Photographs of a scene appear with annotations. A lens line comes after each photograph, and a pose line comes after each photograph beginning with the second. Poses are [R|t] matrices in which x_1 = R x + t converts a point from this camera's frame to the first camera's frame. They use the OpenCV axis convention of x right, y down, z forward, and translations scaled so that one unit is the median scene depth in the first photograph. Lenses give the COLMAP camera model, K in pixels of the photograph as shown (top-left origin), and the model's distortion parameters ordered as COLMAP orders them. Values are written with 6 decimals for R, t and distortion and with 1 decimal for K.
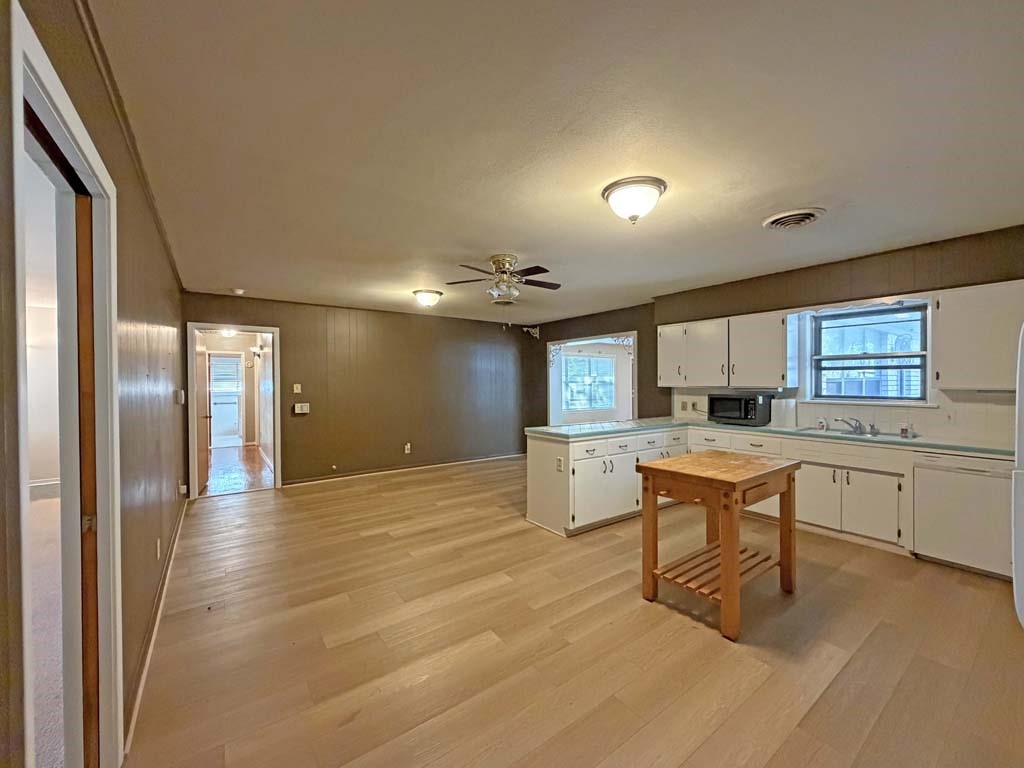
lens RADIAL K [[408.9, 0, 509.8], [0, 408.9, 384.7], [0, 0, 1]] dist [-0.000758, 0.000206]
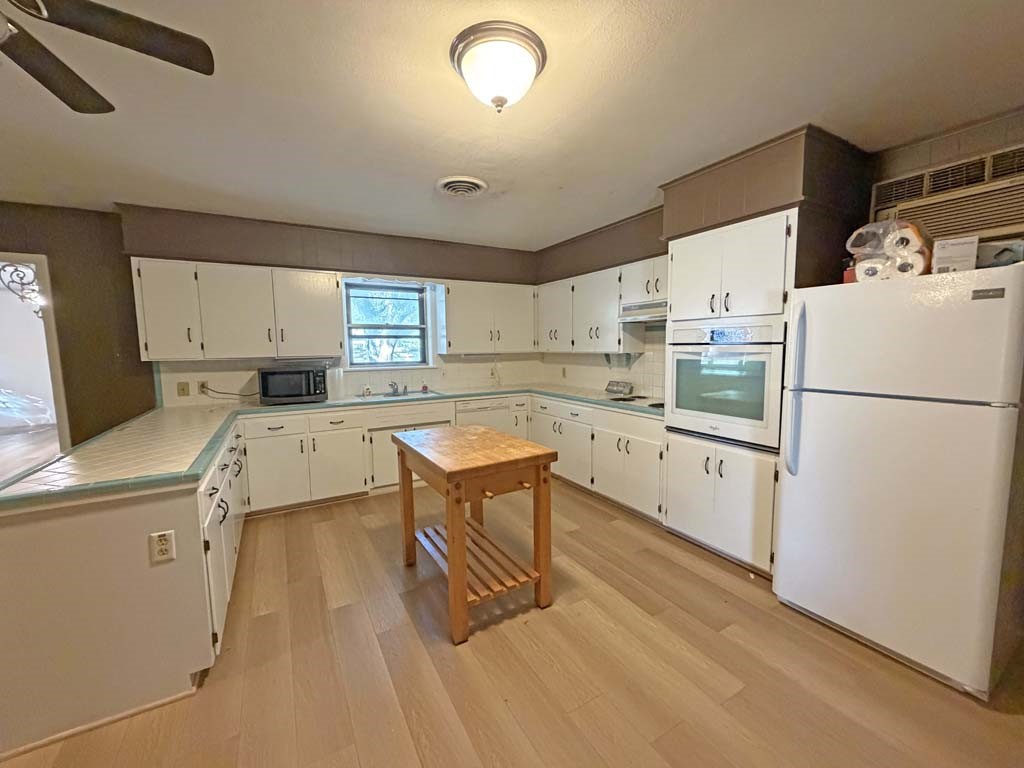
lens RADIAL K [[408.9, 0, 509.8], [0, 408.9, 384.7], [0, 0, 1]] dist [-0.000758, 0.000206]
pose [[0.106660, -0.096854, 0.989567, -0.239095], [0.017873, 0.995270, 0.095486, -0.011842], [-0.994135, 0.007502, 0.107887, 0.559128]]
